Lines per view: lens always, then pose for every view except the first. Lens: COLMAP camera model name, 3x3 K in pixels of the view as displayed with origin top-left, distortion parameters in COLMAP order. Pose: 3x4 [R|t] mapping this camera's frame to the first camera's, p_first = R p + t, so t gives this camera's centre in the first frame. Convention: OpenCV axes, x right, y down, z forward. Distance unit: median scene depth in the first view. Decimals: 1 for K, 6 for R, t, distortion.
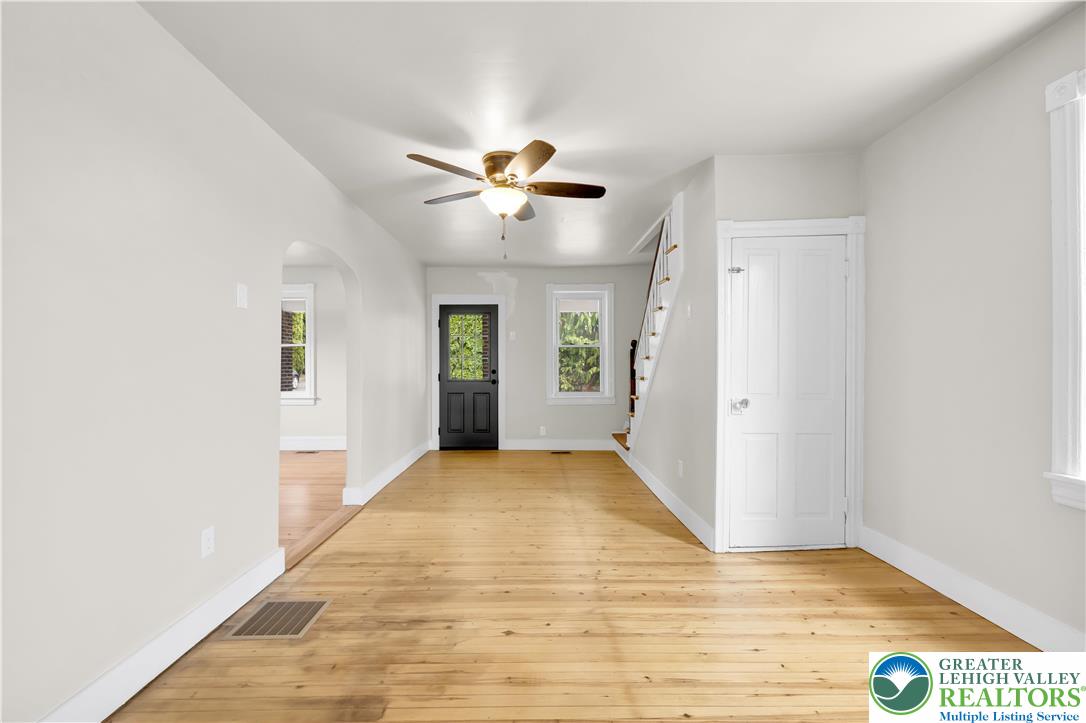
lens RADIAL K [[480.0, 0, 532.9], [0, 480.0, 359.9], [0, 0, 1]] dist [-0.002395, -0.000263]
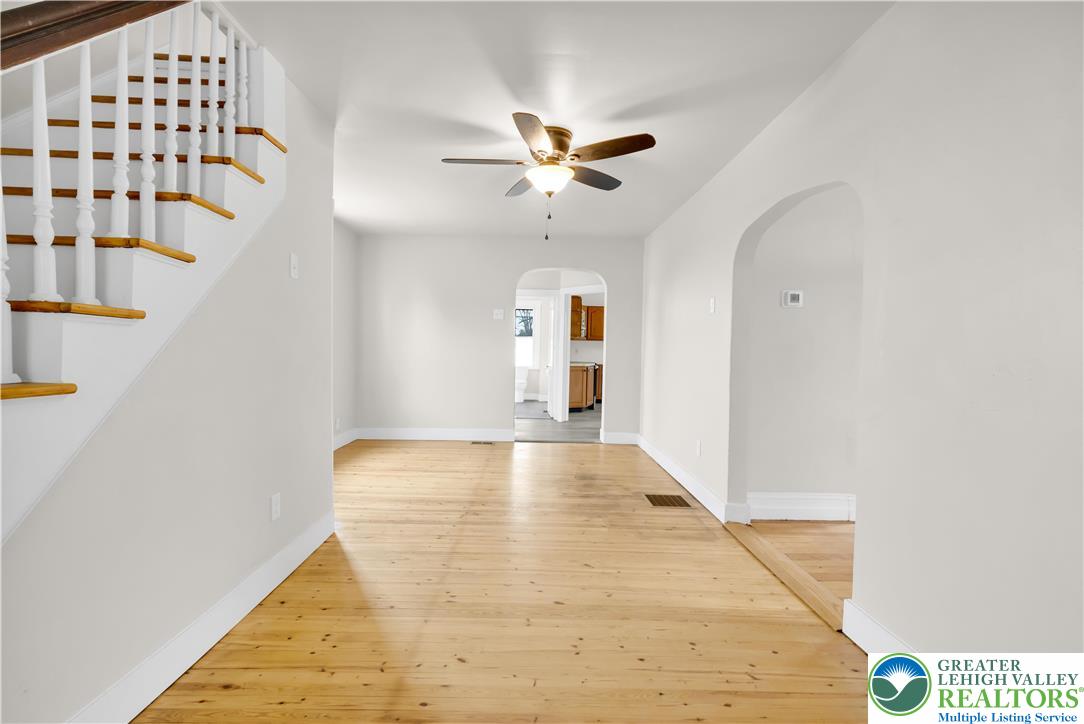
lens RADIAL K [[499.8, 0, 542.0], [0, 499.8, 362.0], [0, 0, 1]] dist [0.000448, -0.000037]
pose [[-0.999731, -0.017355, -0.015408, -0.039244], [-0.017551, 0.999766, 0.012634, 0.029105], [0.015185, 0.012901, -0.999801, 2.190842]]
